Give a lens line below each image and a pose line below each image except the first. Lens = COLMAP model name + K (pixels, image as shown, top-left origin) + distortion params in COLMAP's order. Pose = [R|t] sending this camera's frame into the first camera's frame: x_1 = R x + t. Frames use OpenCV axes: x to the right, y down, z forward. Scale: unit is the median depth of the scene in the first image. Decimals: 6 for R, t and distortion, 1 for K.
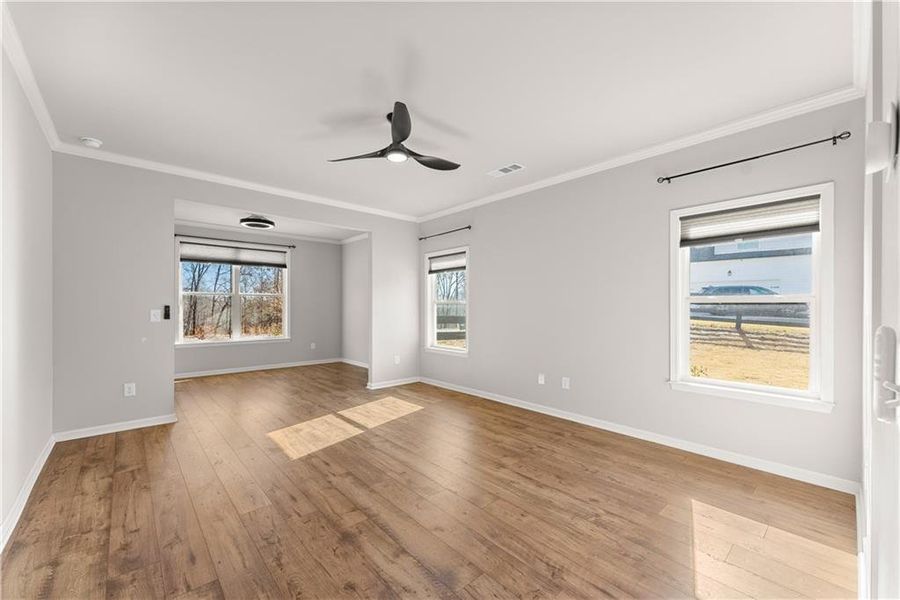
lens RADIAL K [[365.9, 0, 442.7], [0, 365.9, 305.2], [0, 0, 1]] dist [-0.001661, -0.000334]
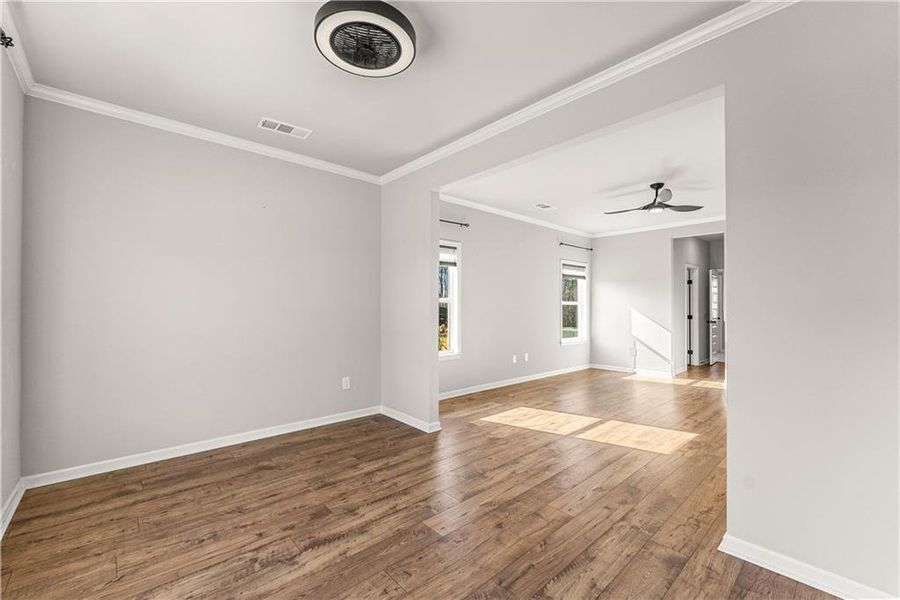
lens RADIAL K [[363.6, 0, 452.1], [0, 363.6, 303.2], [0, 0, 1]] dist [0.000195, 0.000322]
pose [[-0.005507, 0.000078, 0.999985, -1.133213], [-0.011029, 0.999939, -0.000139, -0.009150], [-0.999924, -0.011030, -0.005505, 1.273653]]
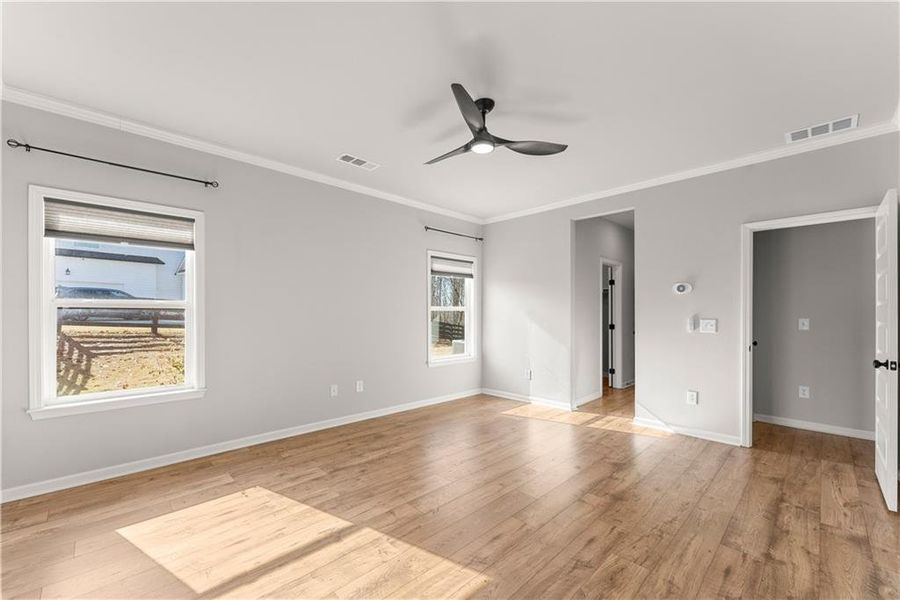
lens RADIAL K [[356.5, 0, 447.8], [0, 356.5, 311.9], [0, 0, 1]] dist [-0.000227, 0.000030]
pose [[-0.041730, -0.001916, 0.999127, -0.680729], [-0.007550, 0.999970, 0.001602, -0.008339], [-0.999100, -0.007477, -0.041743, 0.757029]]
